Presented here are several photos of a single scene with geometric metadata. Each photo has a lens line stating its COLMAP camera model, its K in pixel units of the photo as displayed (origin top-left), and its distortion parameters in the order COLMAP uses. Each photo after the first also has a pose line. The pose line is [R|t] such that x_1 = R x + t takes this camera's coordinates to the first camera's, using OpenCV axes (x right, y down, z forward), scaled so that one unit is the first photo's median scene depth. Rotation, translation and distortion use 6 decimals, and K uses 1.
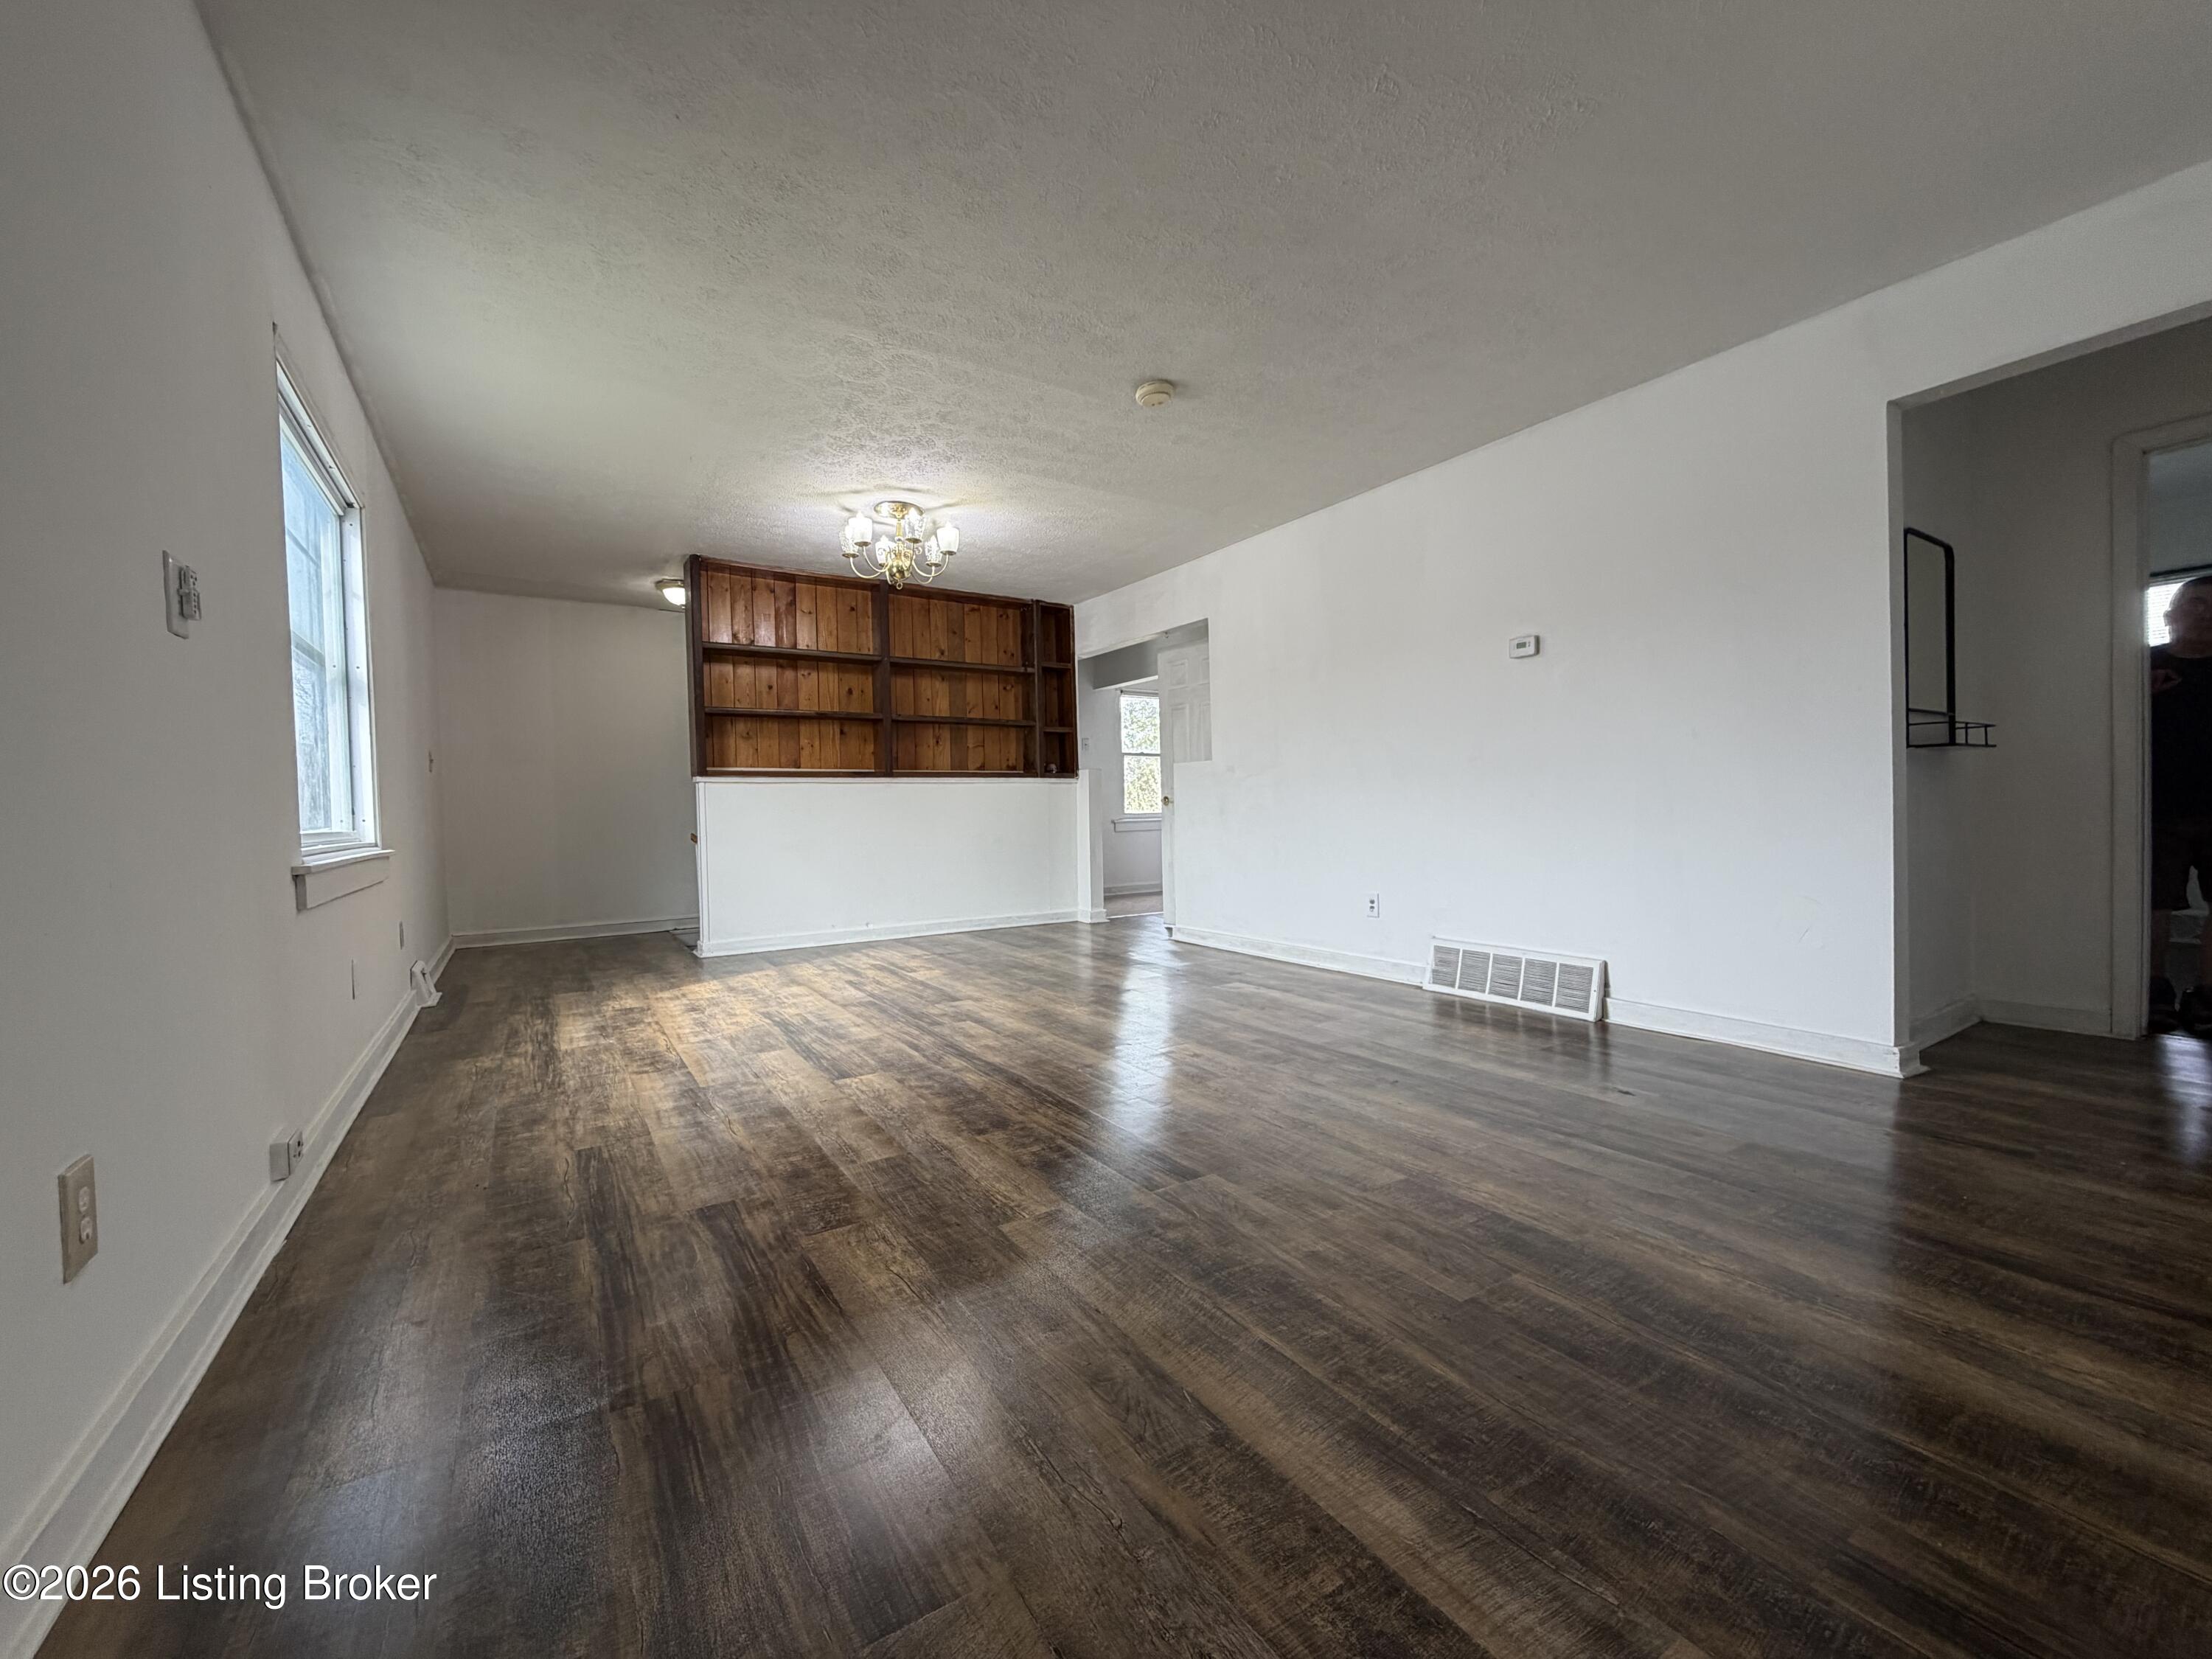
lens RADIAL K [[880.6, 0, 1102.0], [0, 880.6, 834.8], [0, 0, 1]] dist [-0.001664, -0.000139]
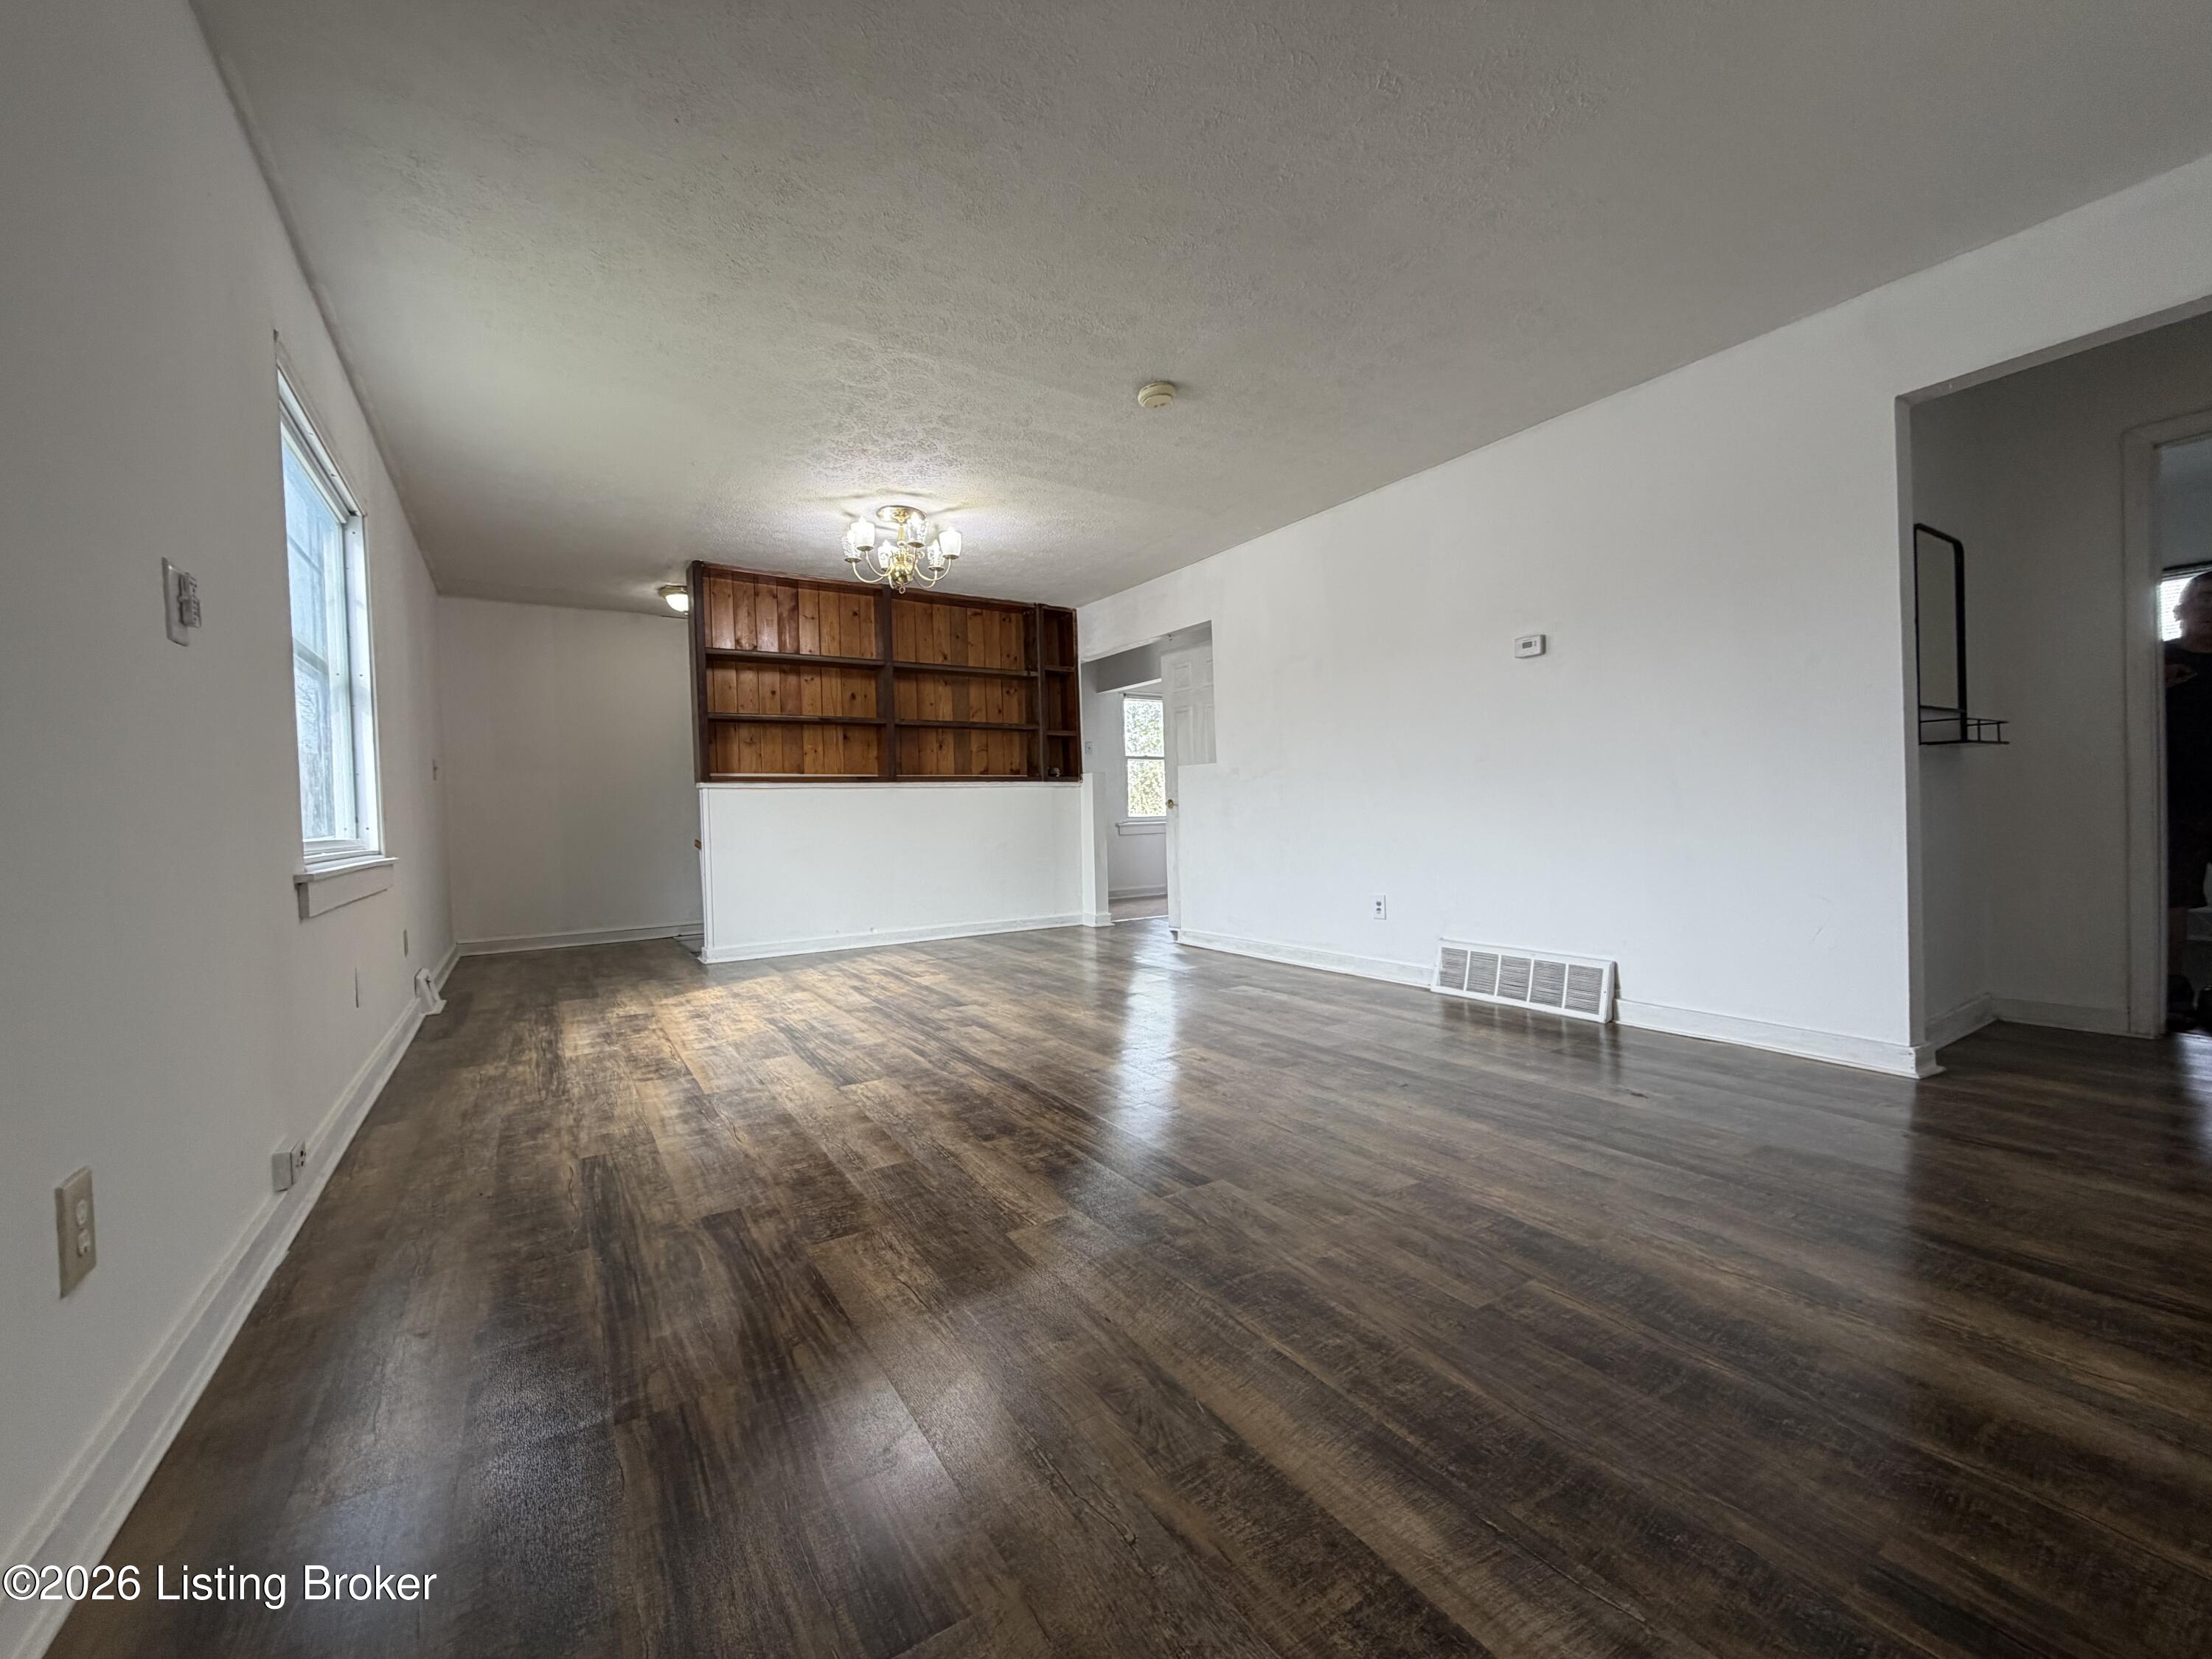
lens RADIAL K [[881.1, 0, 1102.3], [0, 881.1, 835.1], [0, 0, 1]] dist [-0.000683, -0.000322]
pose [[0.999973, -0.006338, -0.003749, -0.001971], [0.006323, 0.999972, -0.003898, 0.000764], [0.003773, 0.003874, 0.999985, 0.005330]]
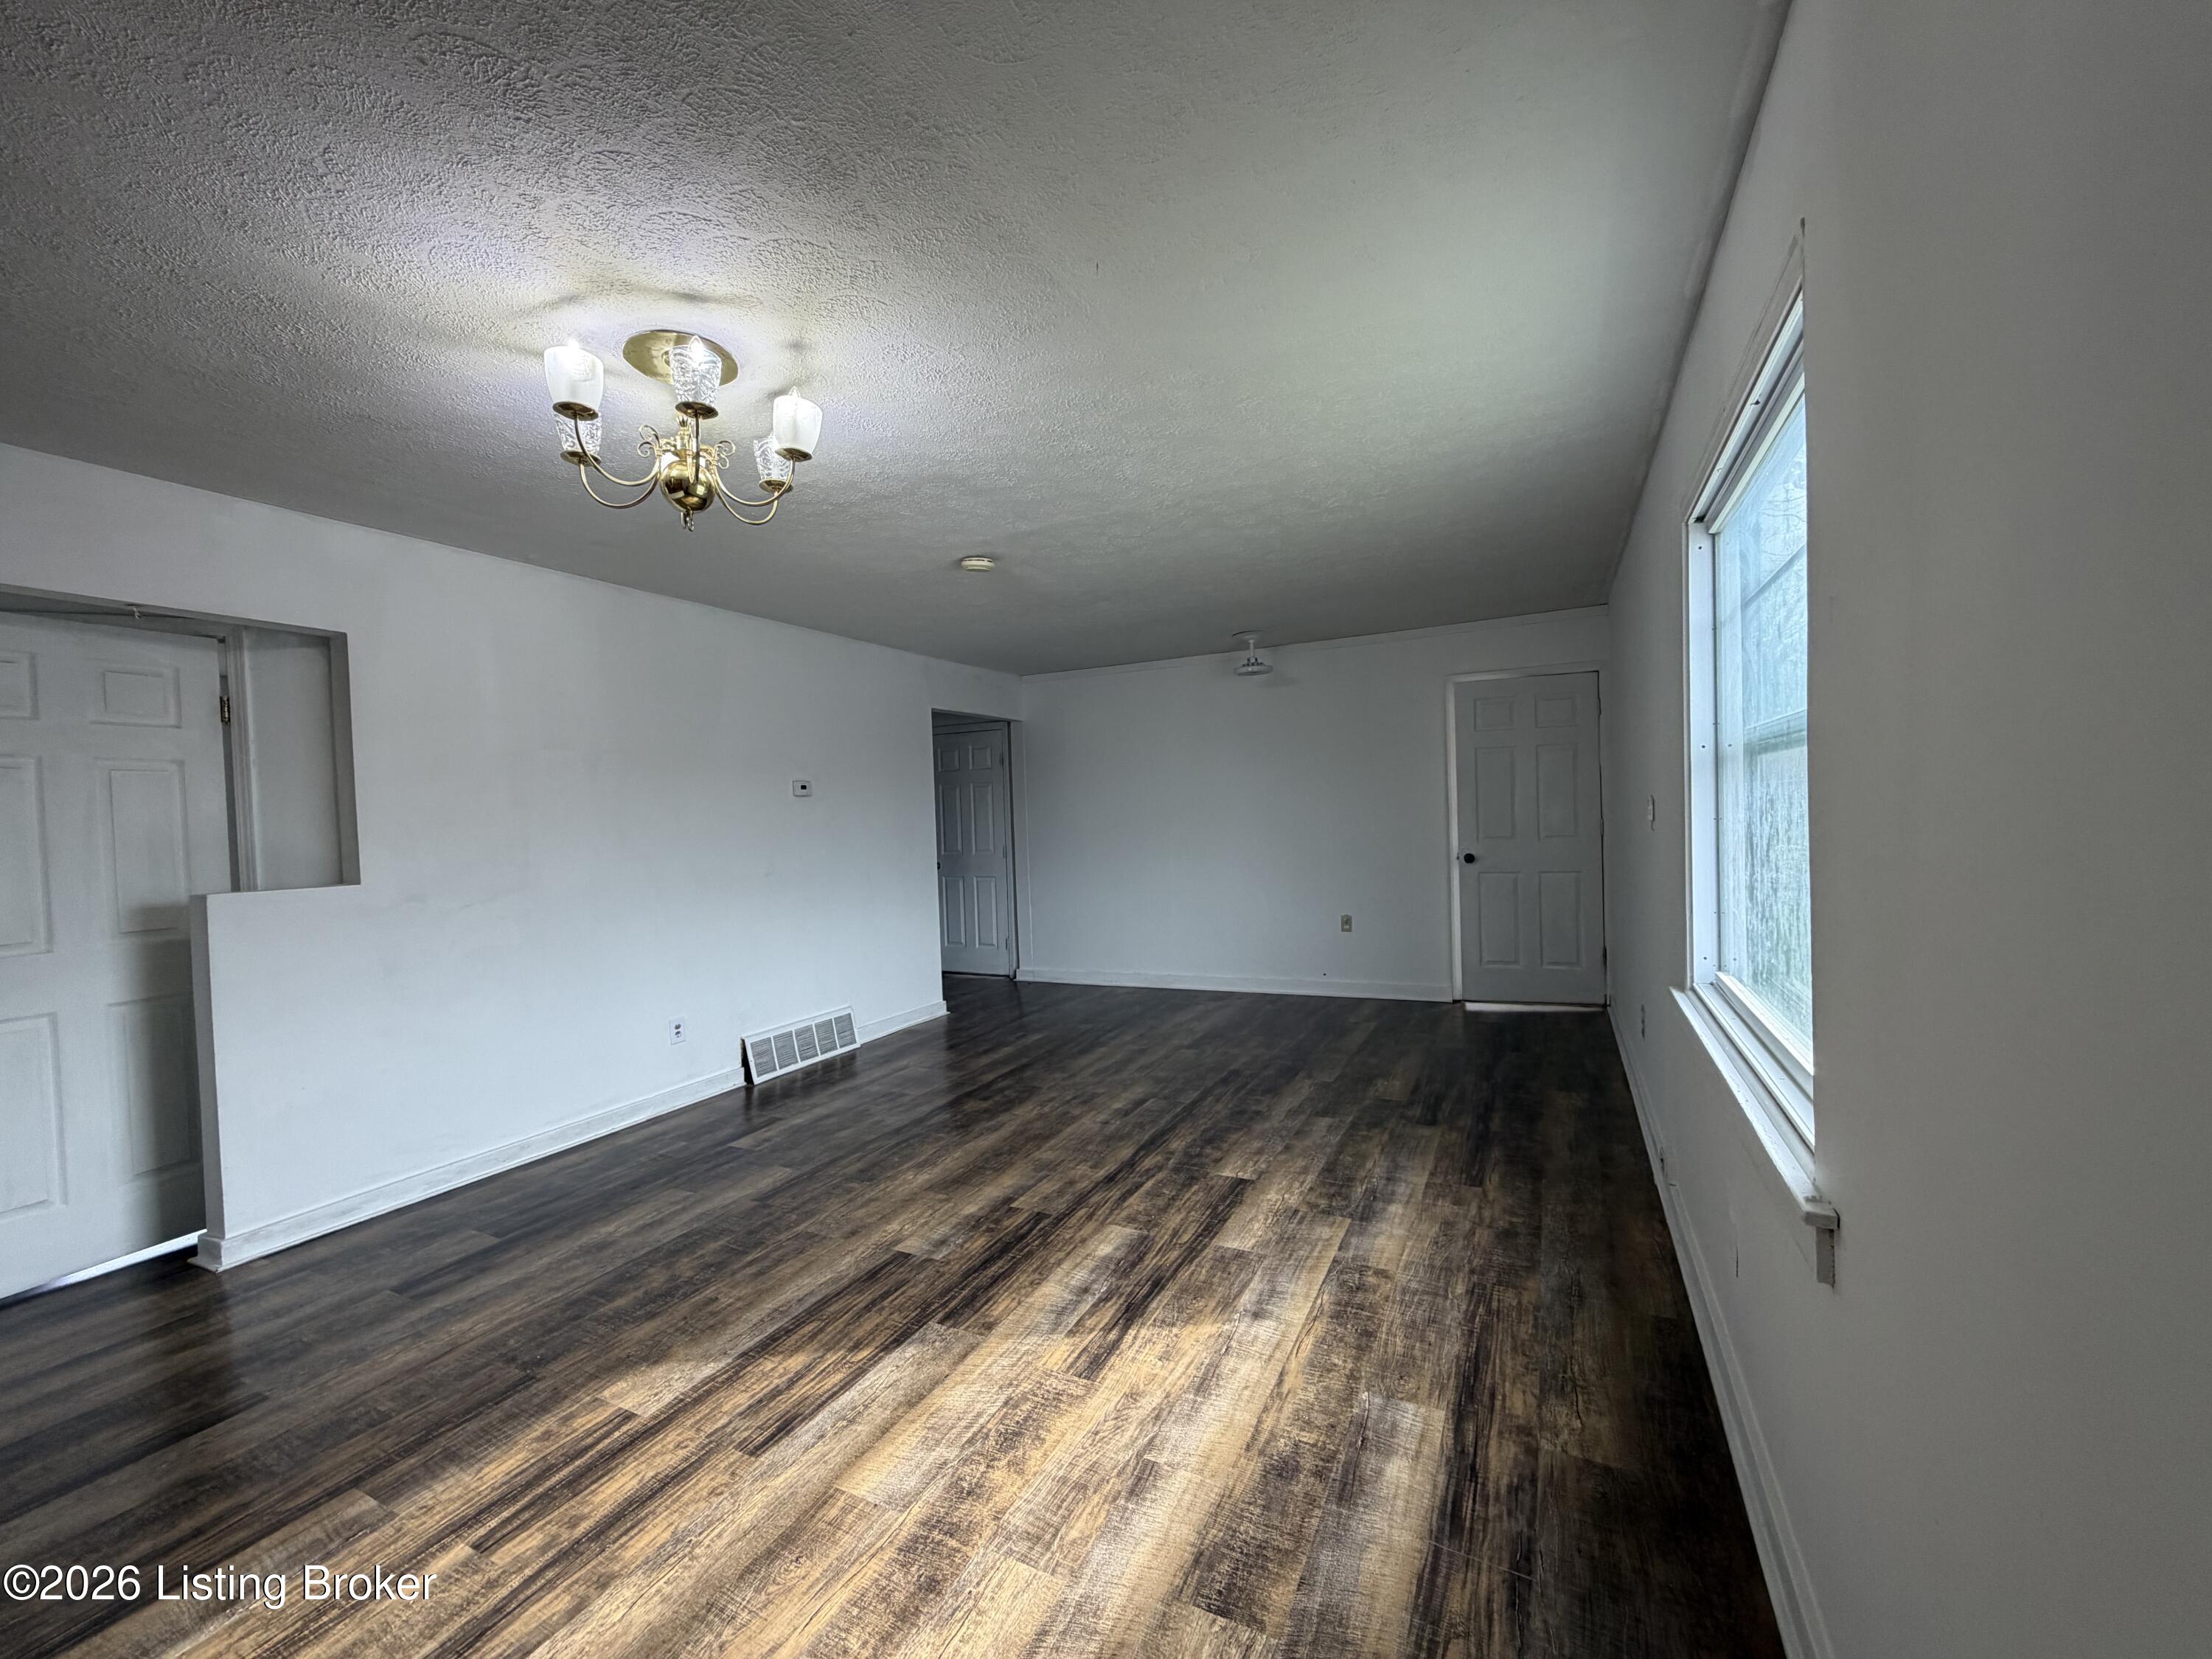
lens RADIAL K [[881.1, 0, 1102.3], [0, 881.1, 835.1], [0, 0, 1]] dist [-0.000683, -0.000322]
pose [[-0.501669, 0.017758, 0.864878, -1.251103], [0.069326, 0.997399, 0.019733, -0.195404], [-0.862278, 0.069858, -0.501595, 1.810139]]
